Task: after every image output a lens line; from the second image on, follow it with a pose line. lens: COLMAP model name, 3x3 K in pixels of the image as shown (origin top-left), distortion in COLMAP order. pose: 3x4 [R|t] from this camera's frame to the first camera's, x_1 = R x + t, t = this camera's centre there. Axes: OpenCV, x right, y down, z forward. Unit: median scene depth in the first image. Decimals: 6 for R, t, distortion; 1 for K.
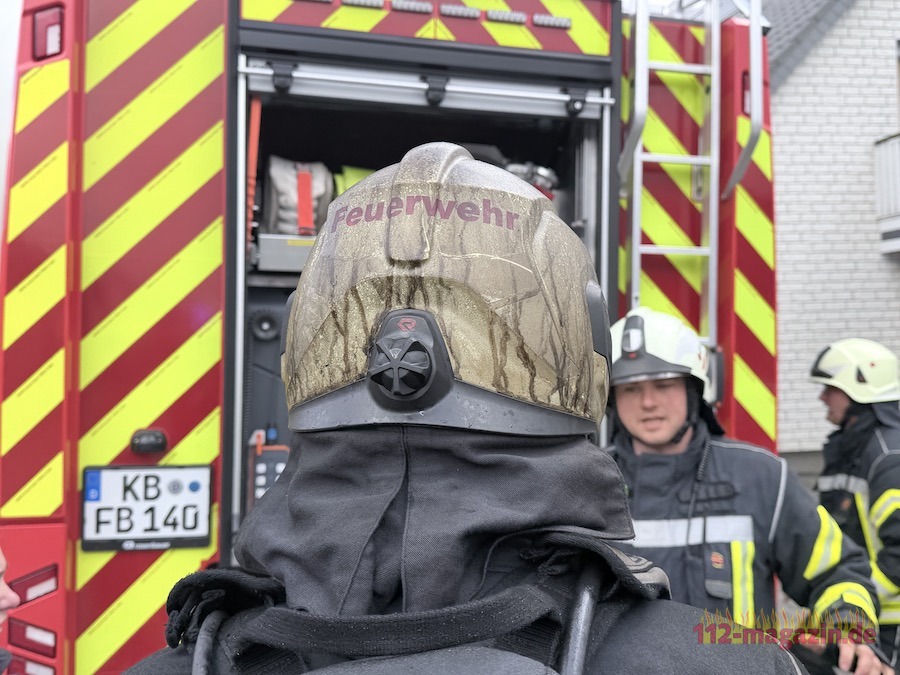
lens RADIAL K [[892.8, 0, 450.1], [0, 892.8, 335.8], [0, 0, 1]] dist [0.047146, 0.000000]
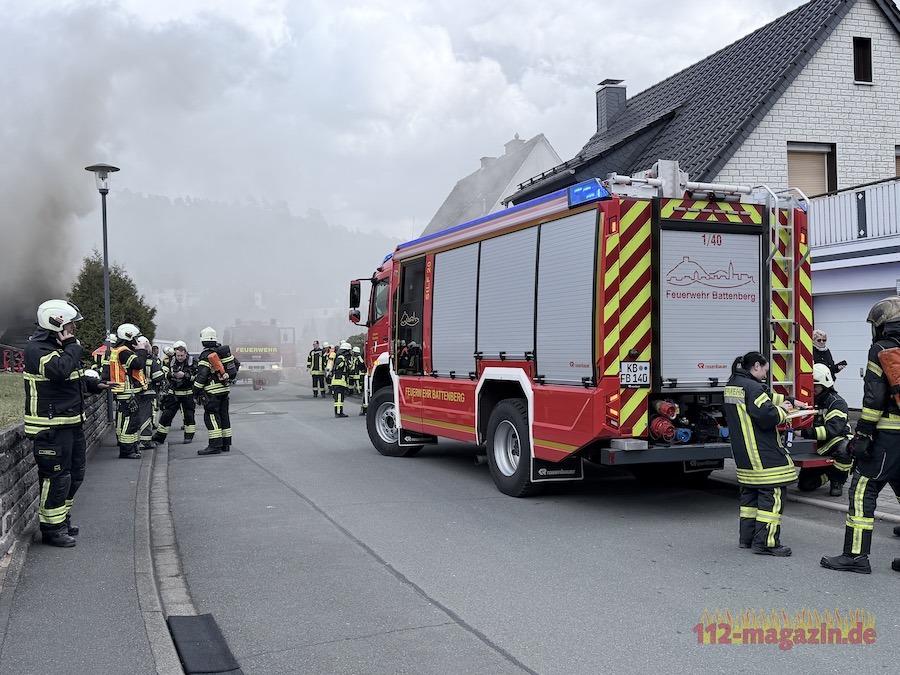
lens RADIAL K [[892.8, 0, 450.3], [0, 892.8, 338.0], [0, 0, 1]] dist [0.047146, 0.000000]
pose [[0.988620, -0.013785, 0.149802, -1.399033], [0.015975, 0.999782, -0.013422, 0.094903], [-0.149585, 0.015662, 0.988625, -1.924803]]
